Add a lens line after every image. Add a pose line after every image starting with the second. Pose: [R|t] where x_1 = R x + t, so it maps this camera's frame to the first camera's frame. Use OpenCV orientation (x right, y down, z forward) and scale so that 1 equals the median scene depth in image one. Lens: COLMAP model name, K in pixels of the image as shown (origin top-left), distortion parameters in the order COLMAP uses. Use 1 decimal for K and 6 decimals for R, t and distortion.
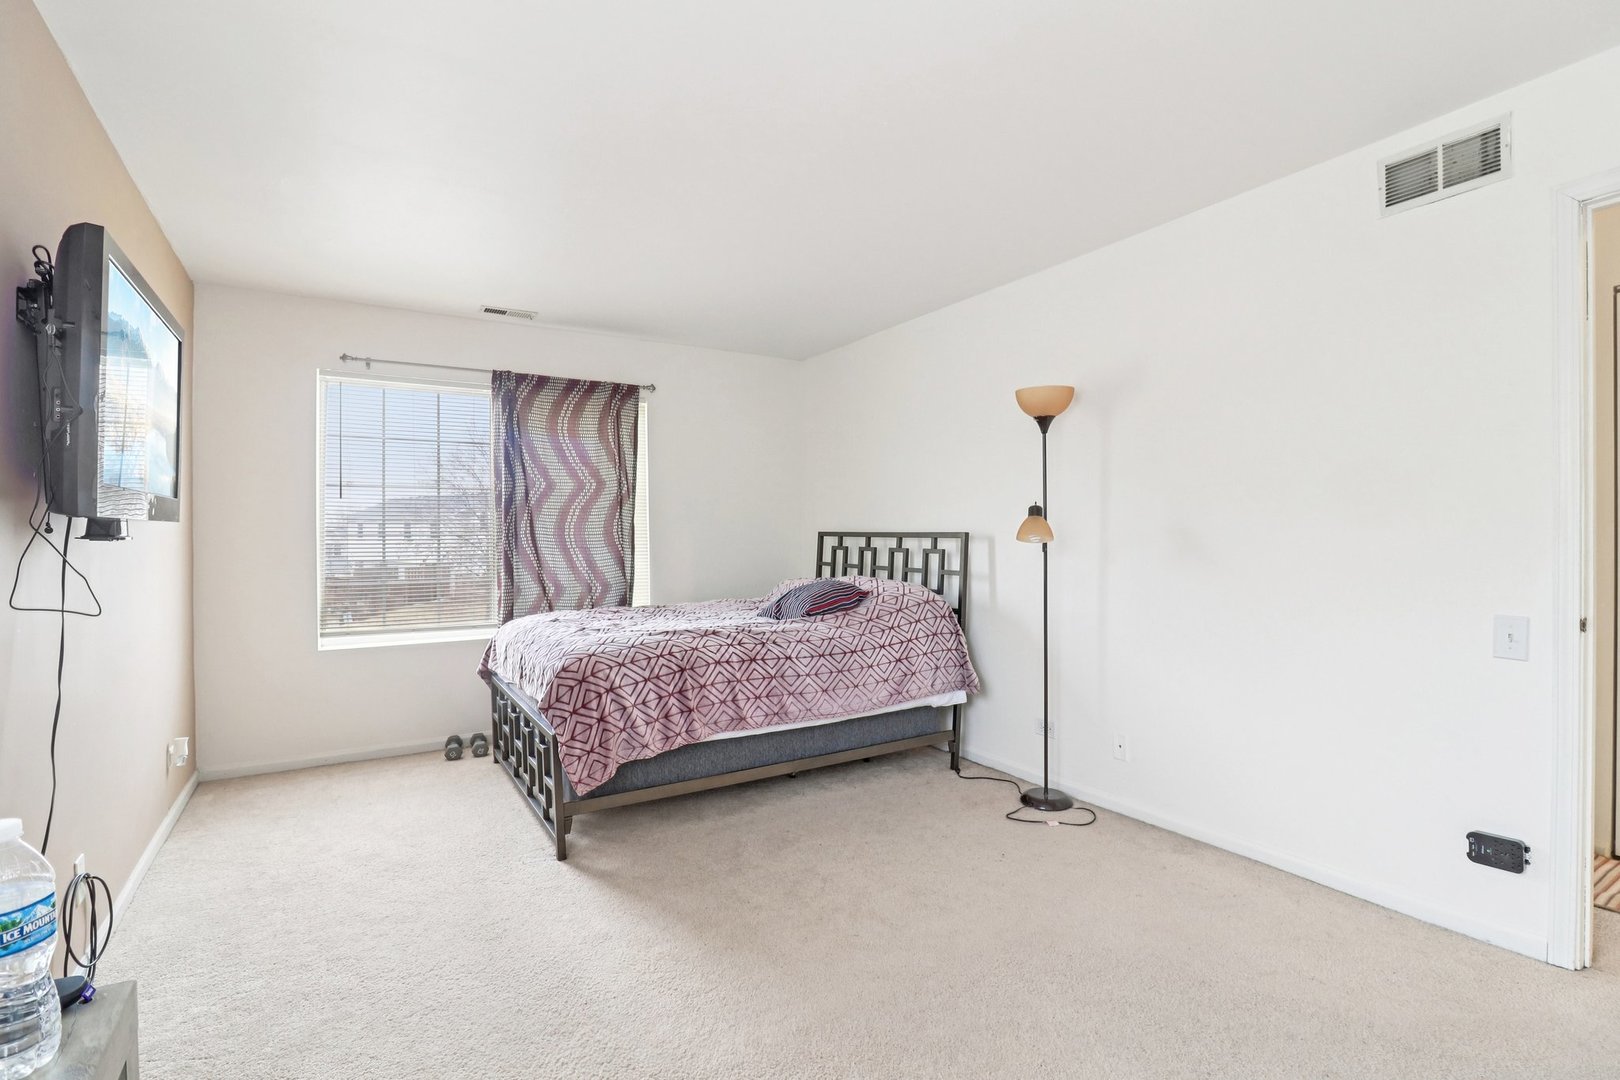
lens RADIAL K [[735.3, 0, 810.0], [0, 735.3, 540.0], [0, 0, 1]] dist [0.000098, -0.014801]
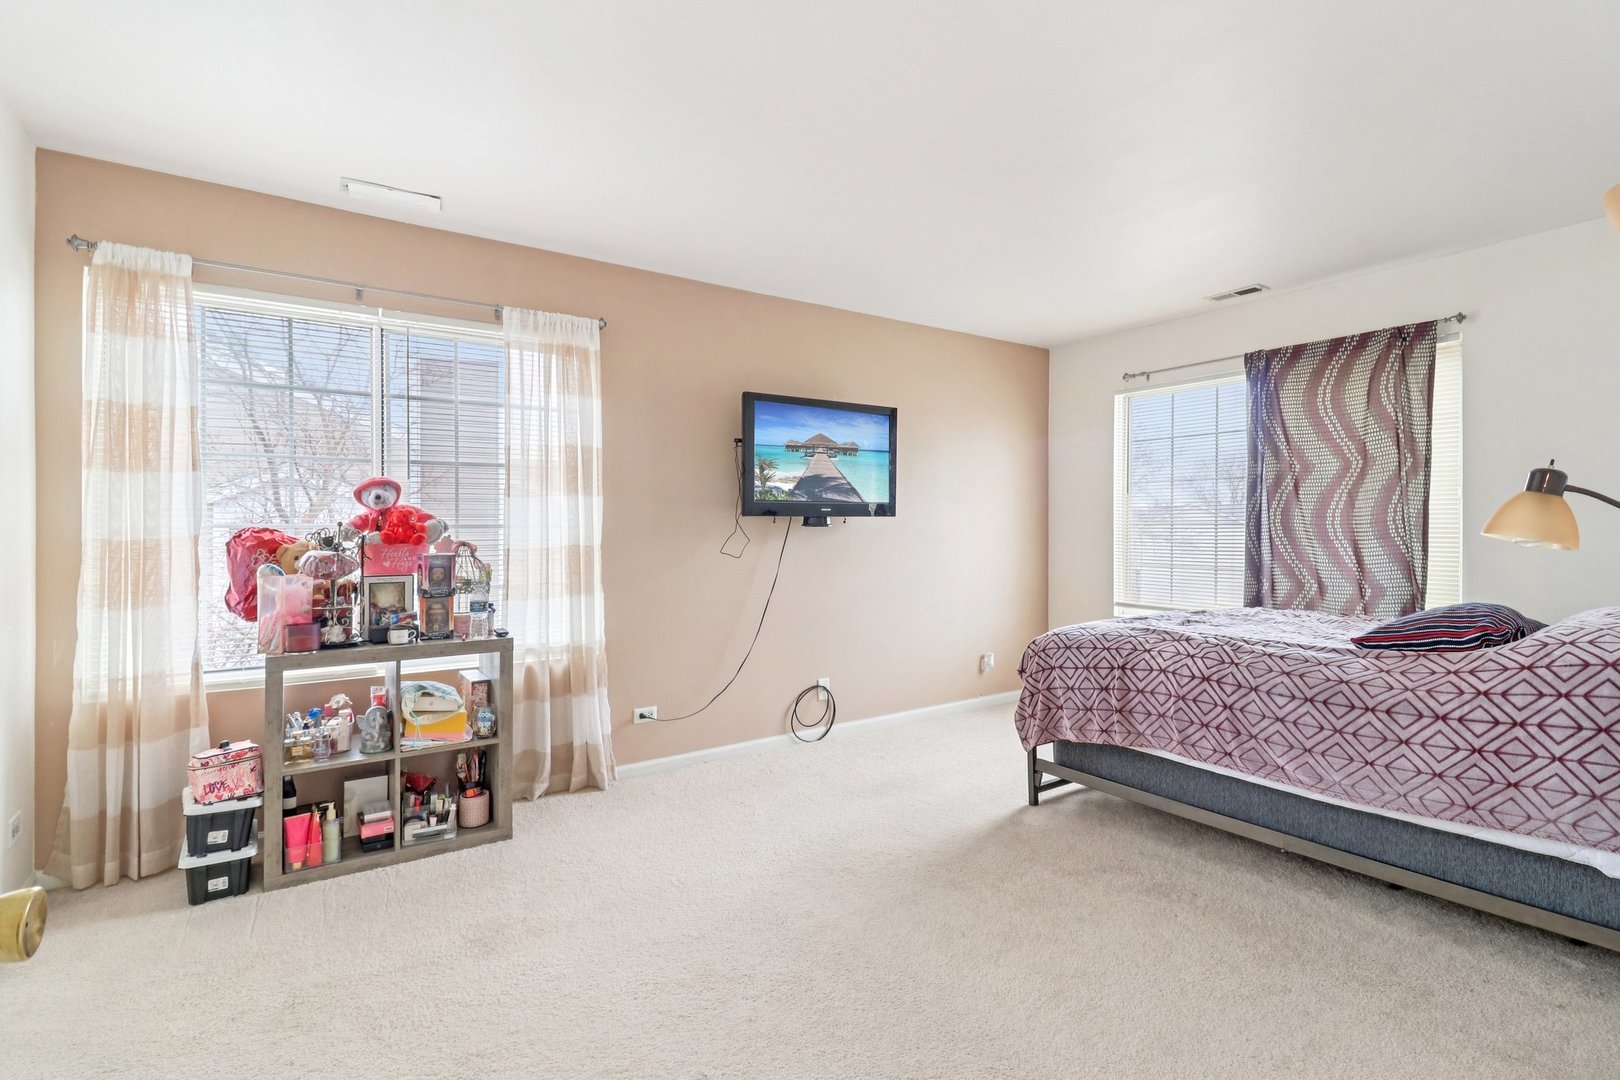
lens RADIAL K [[774.0, 0, 803.8], [0, 774.0, 538.5], [0, 0, 1]] dist [-0.020723, -0.000480]
pose [[0.046781, 0.022464, -0.998653, 0.546778], [-0.002853, 0.999746, 0.022355, -0.008995], [0.998901, 0.001803, 0.046833, 0.367810]]
